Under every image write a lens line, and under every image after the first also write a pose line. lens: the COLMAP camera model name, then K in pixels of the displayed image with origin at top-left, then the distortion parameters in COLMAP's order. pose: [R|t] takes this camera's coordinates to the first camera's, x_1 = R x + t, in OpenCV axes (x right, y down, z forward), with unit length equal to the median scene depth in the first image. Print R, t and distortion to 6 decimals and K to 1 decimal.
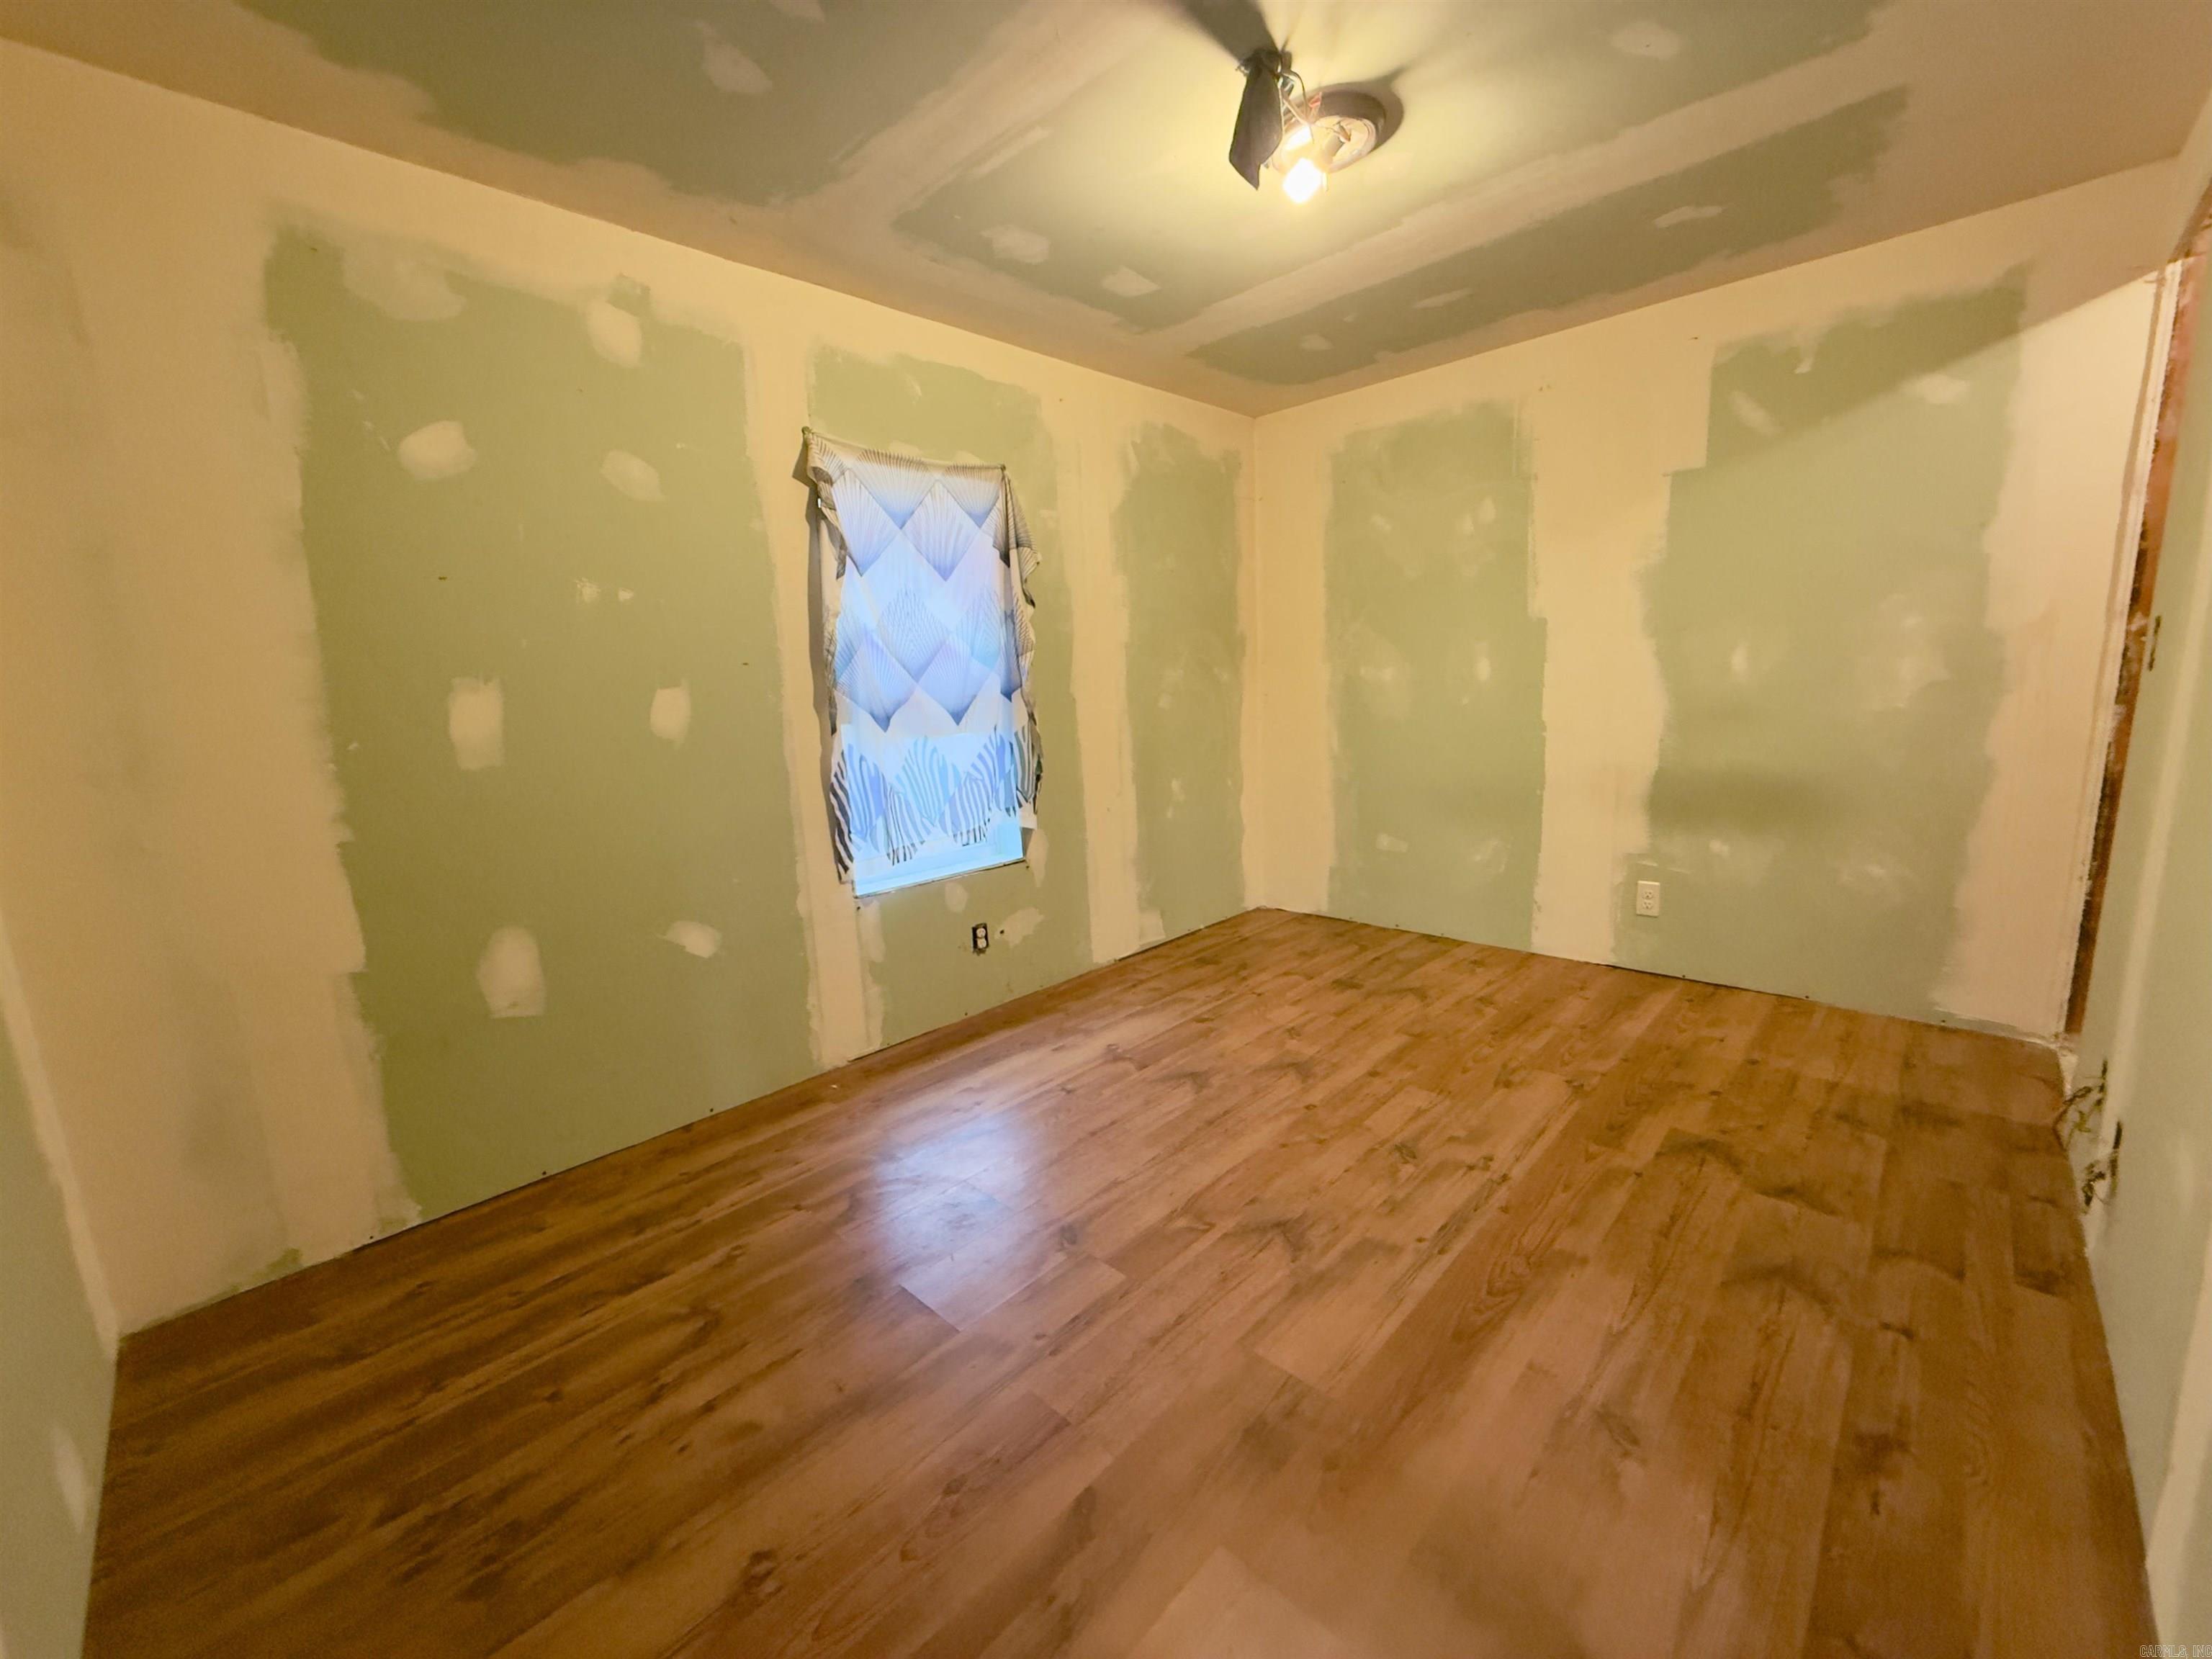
lens RADIAL K [[879.7, 0, 1100.8], [0, 879.7, 822.5], [0, 0, 1]] dist [-0.001083, -0.000372]
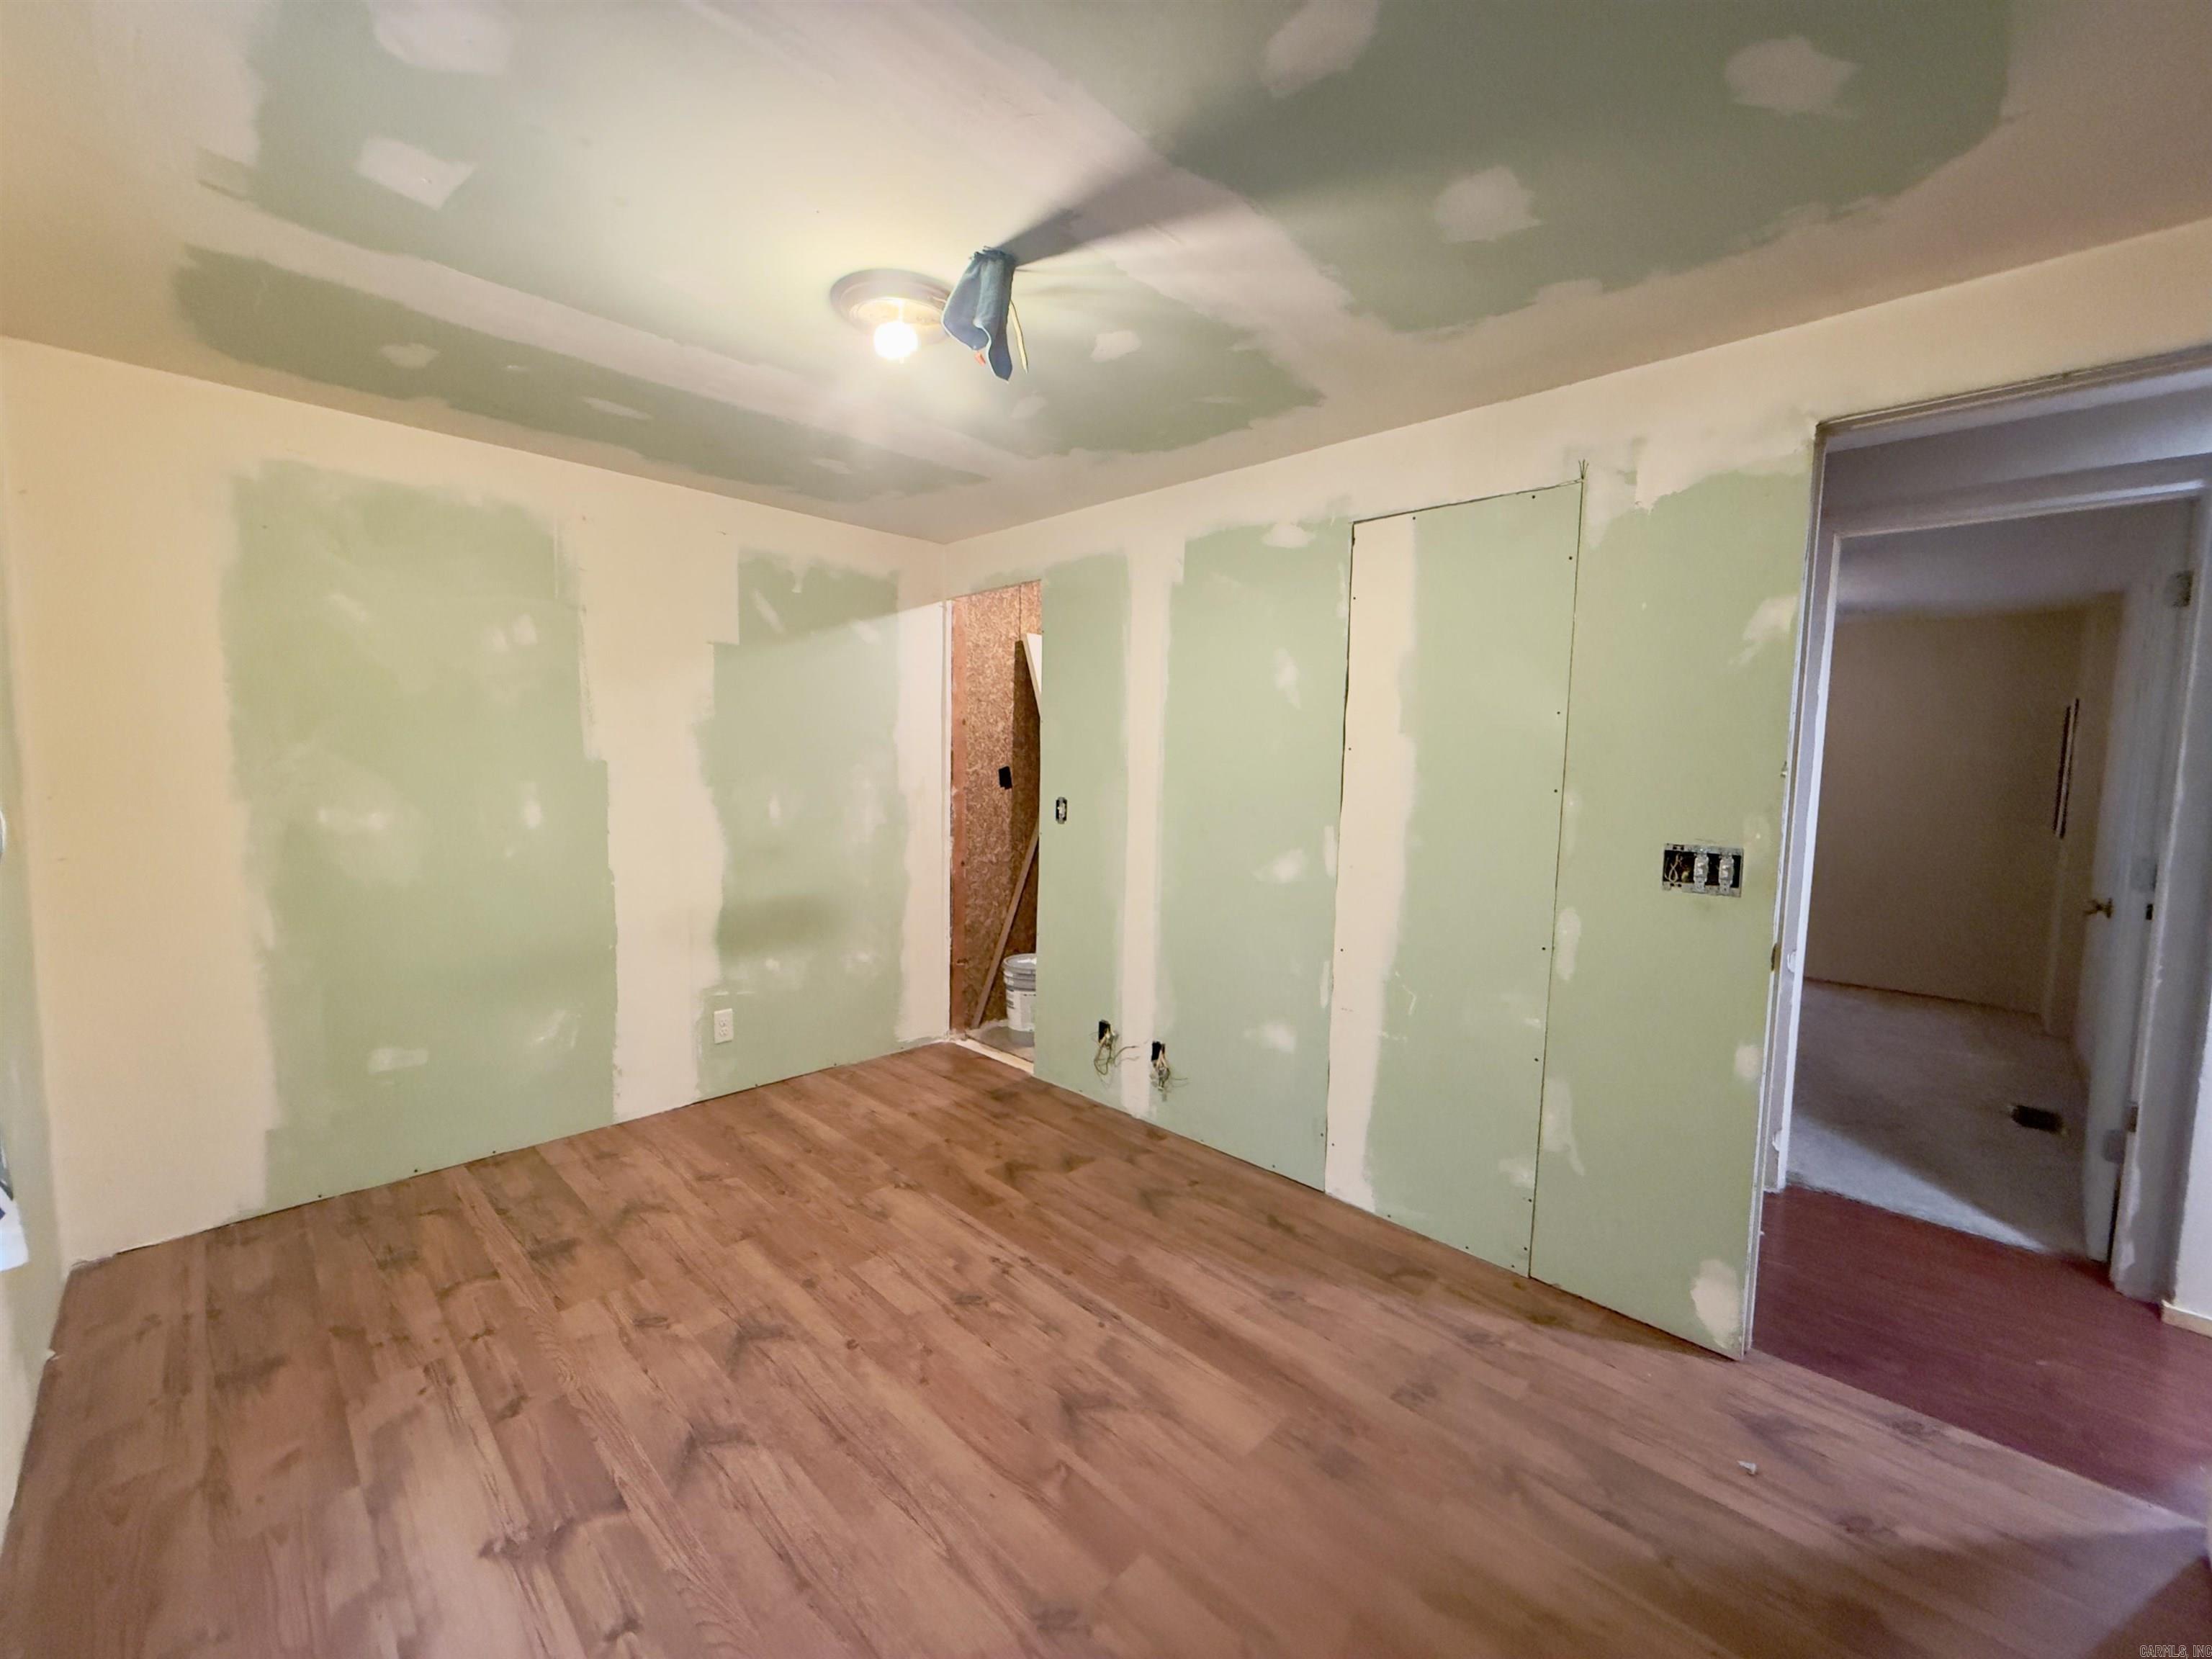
lens RADIAL K [[879.7, 0, 1100.8], [0, 879.7, 822.5], [0, 0, 1]] dist [-0.001083, -0.000372]
pose [[0.004597, -0.029139, 0.999565, -0.481441], [0.144091, 0.989163, 0.028173, -0.134395], [-0.989554, 0.143898, 0.008746, 0.547337]]
